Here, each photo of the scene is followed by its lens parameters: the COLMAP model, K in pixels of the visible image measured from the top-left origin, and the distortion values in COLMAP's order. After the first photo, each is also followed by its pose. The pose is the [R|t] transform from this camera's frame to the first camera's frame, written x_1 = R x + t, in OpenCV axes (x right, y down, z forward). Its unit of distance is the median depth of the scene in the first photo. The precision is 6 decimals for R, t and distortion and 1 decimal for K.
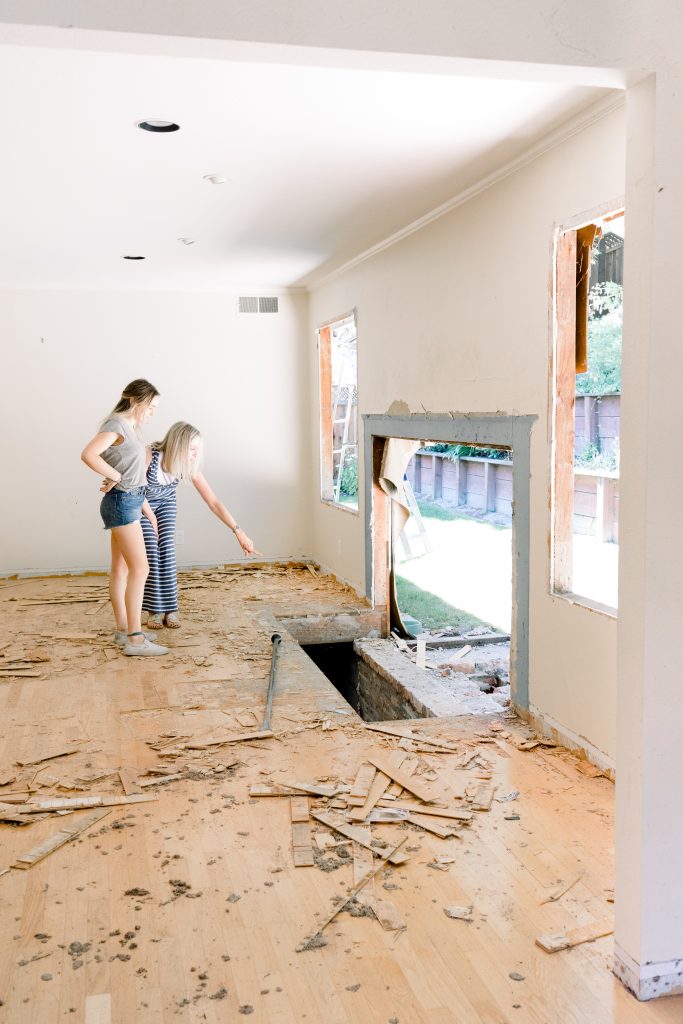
lens RADIAL K [[1045.3, 0, 308.3], [0, 1045.3, 508.4], [0, 0, 1]] dist [0.017164, -0.016220]
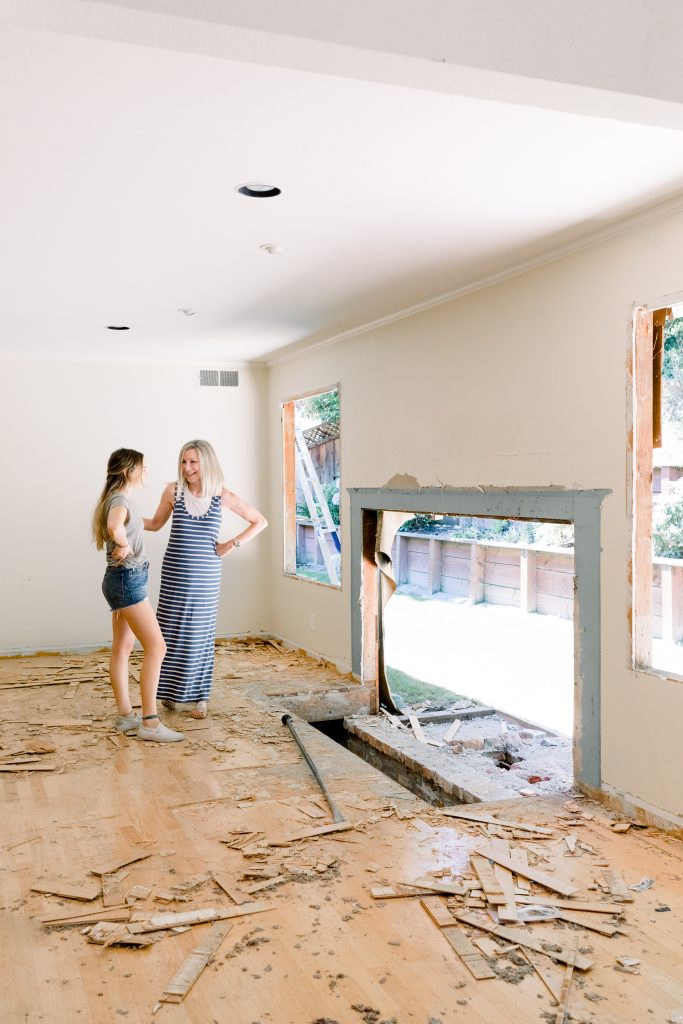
lens RADIAL K [[1023.0, 0, 341.3], [0, 1023.0, 499.3], [0, 0, 1]] dist [0.038506, -0.042779]
pose [[0.989066, 0.002996, 0.147446, -0.183145], [0.008684, 0.996876, -0.078508, -0.004768], [-0.147220, 0.078930, 0.985949, 0.067320]]
